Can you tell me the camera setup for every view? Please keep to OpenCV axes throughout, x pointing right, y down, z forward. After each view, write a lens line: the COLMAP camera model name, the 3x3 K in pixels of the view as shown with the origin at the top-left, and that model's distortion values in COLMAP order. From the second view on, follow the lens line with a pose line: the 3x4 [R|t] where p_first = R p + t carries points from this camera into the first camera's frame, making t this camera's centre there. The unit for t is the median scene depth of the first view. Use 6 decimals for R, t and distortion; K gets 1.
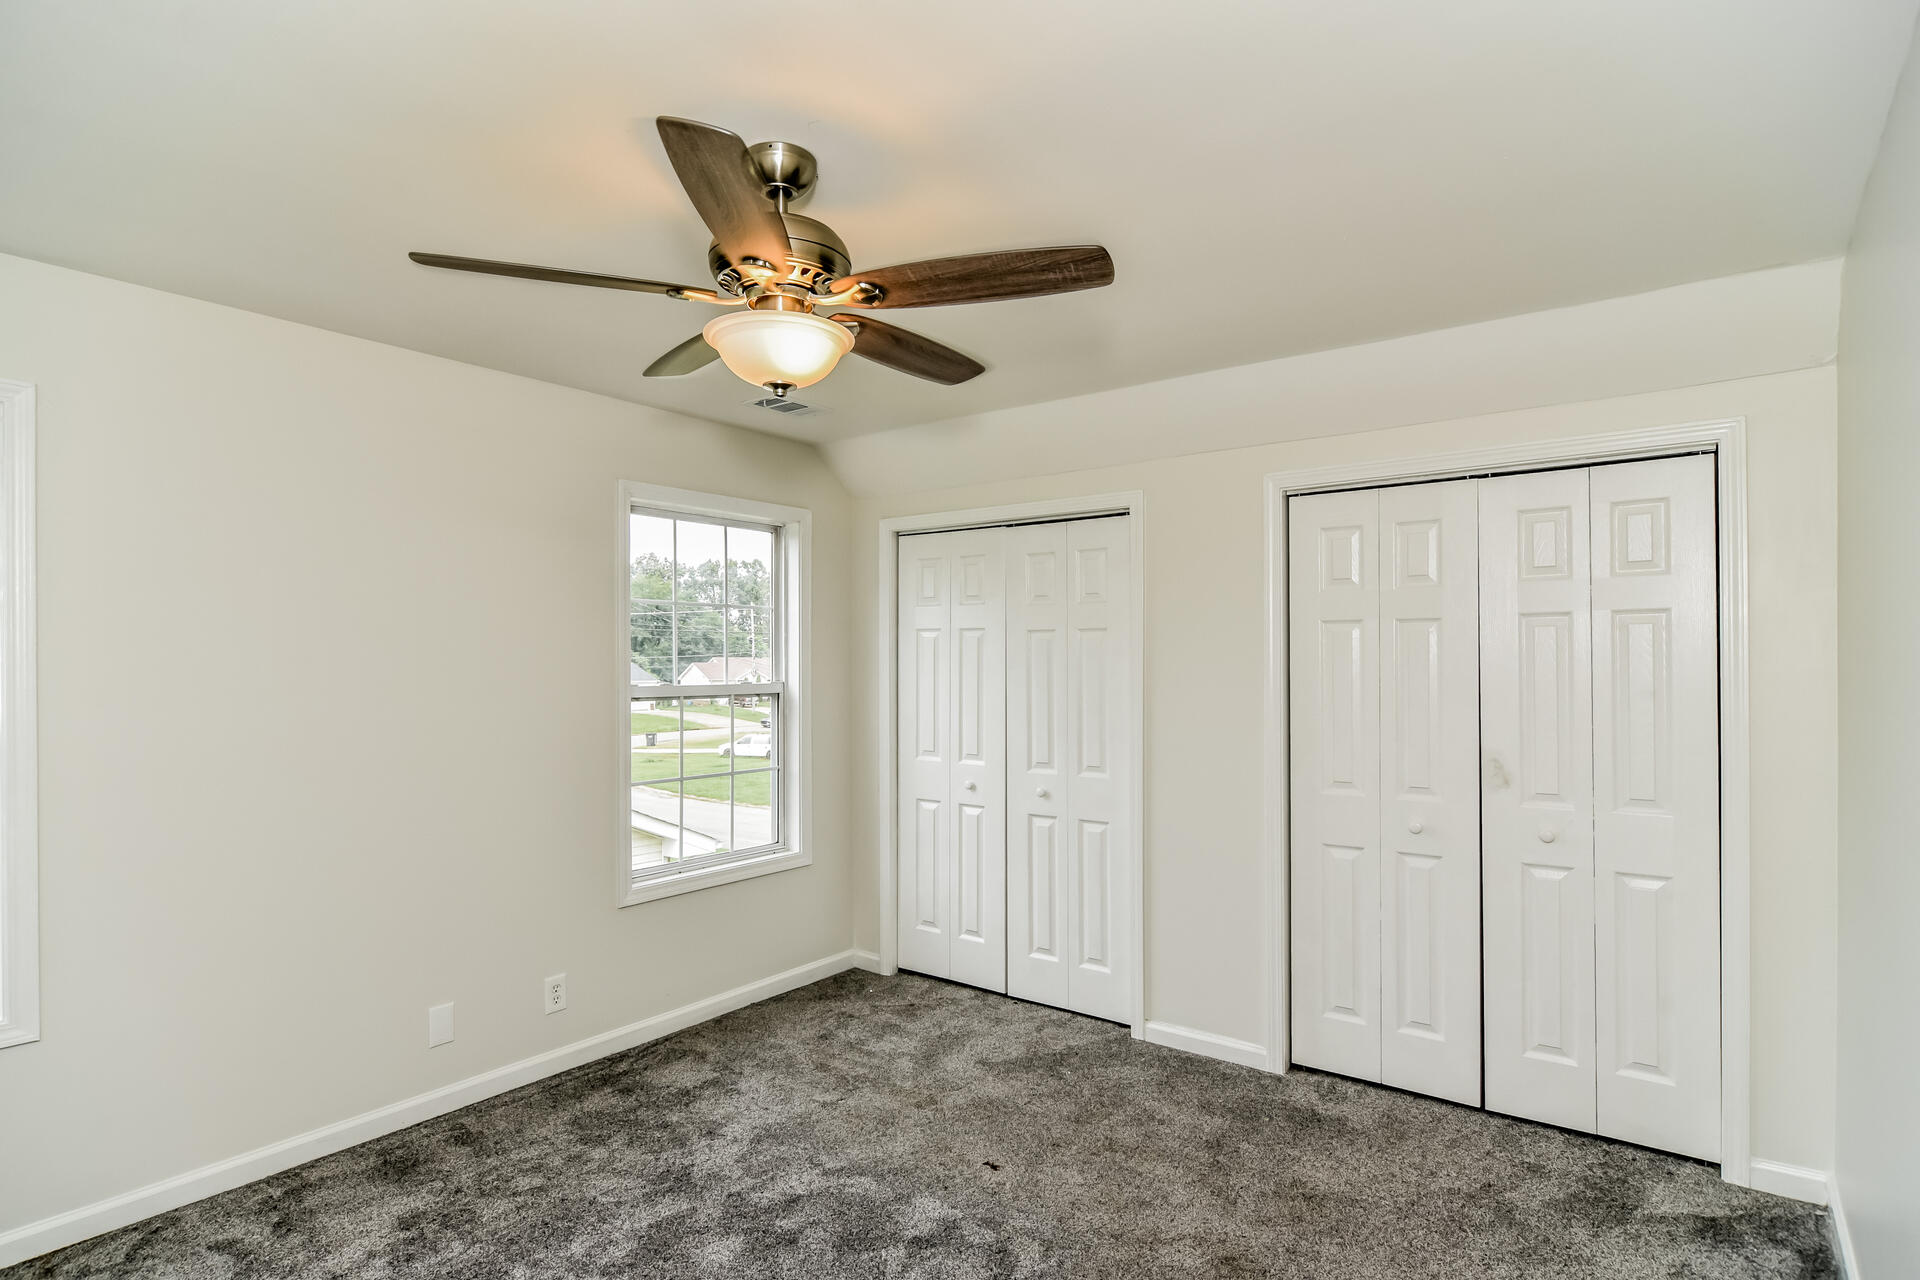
lens RADIAL K [[1017.2, 0, 957.3], [0, 1017.2, 657.4], [0, 0, 1]] dist [-0.000242, -0.000960]
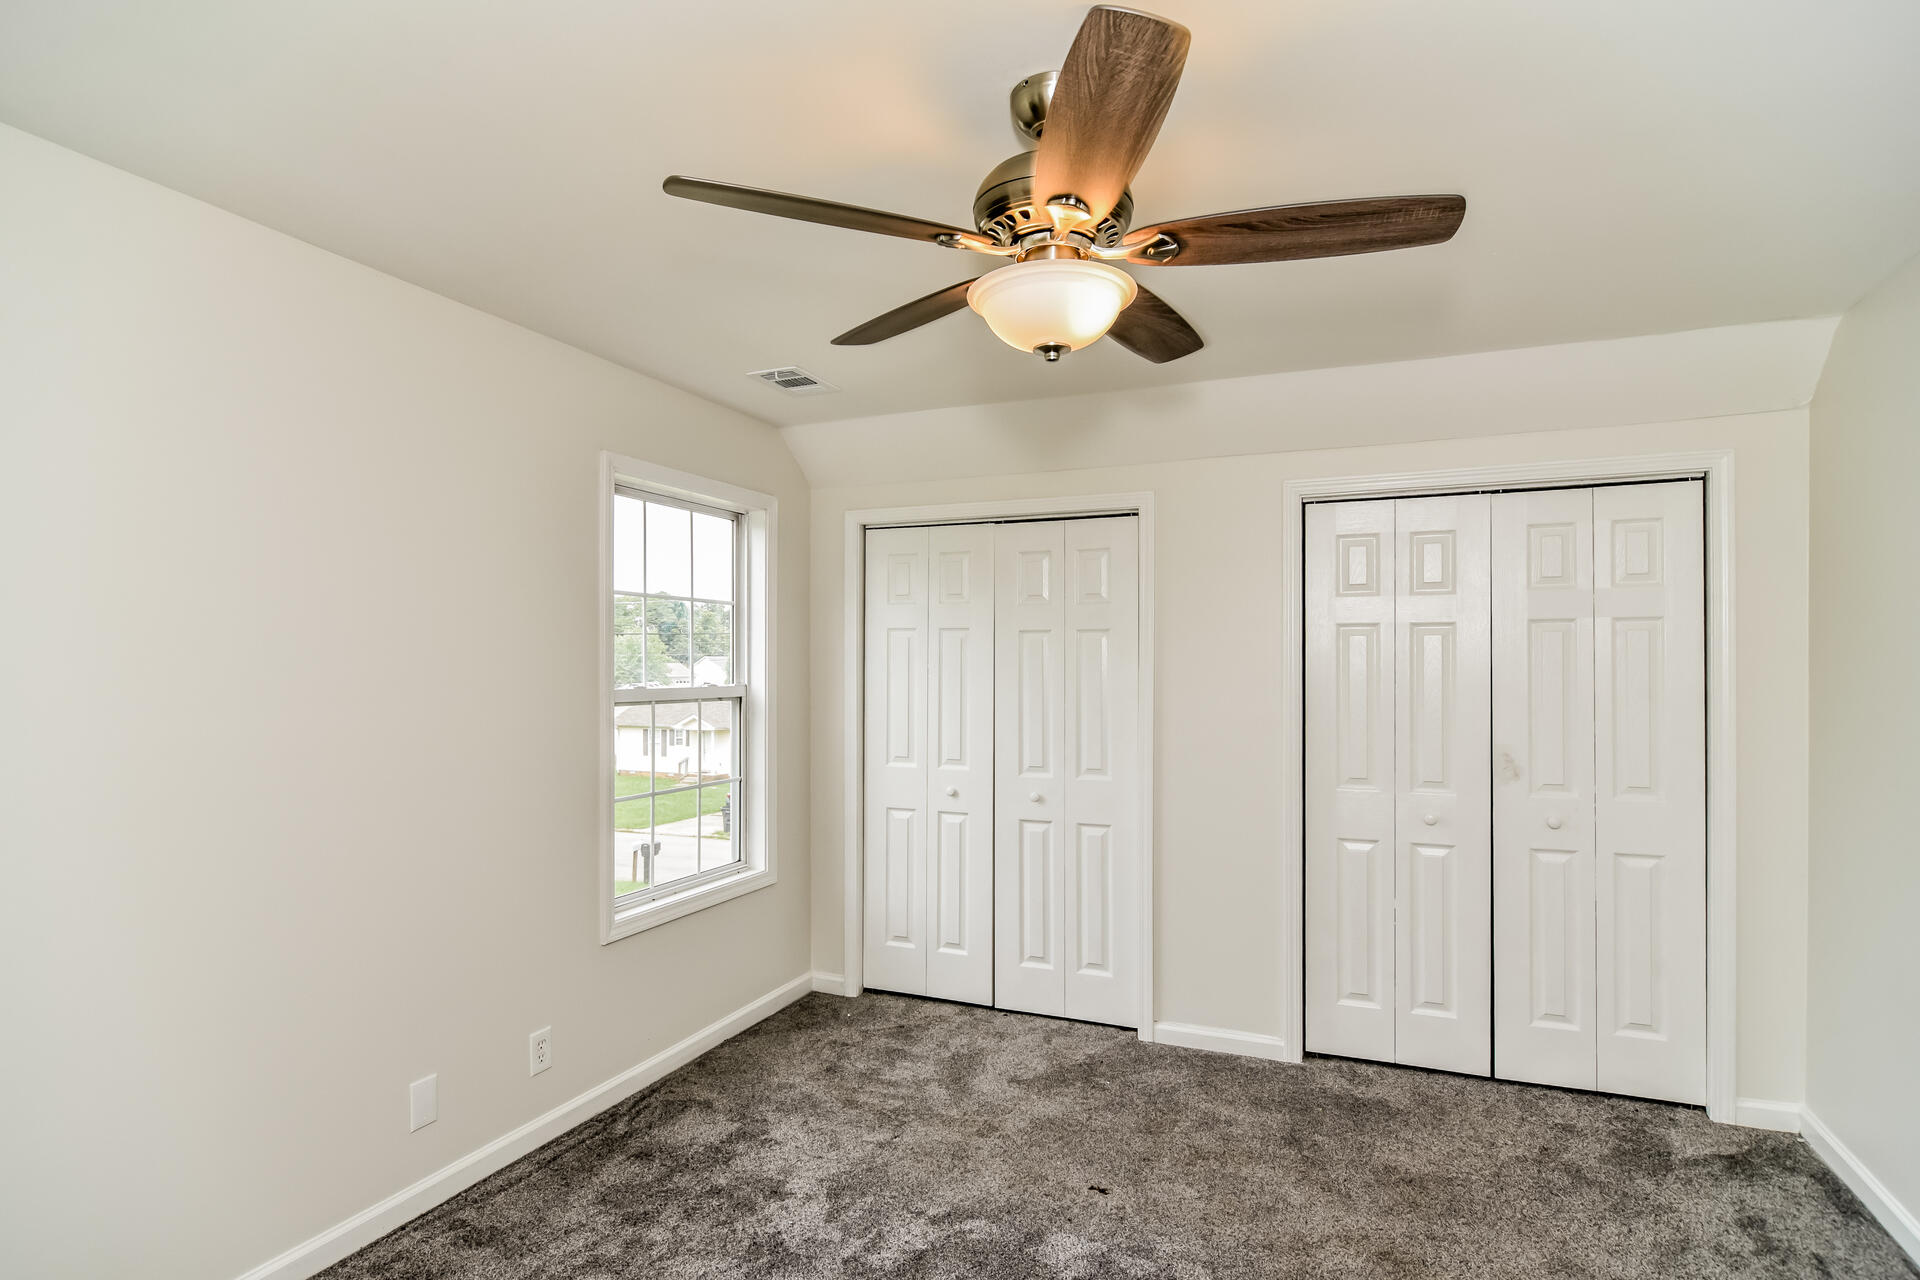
lens RADIAL K [[1009.7, 0, 964.4], [0, 1009.7, 661.7], [0, 0, 1]] dist [-0.001592, -0.000701]
pose [[0.967686, 0.003817, 0.252128, -0.279141], [-0.003824, 0.999993, -0.000460, 0.004509], [-0.252128, -0.000519, 0.967694, 0.098656]]
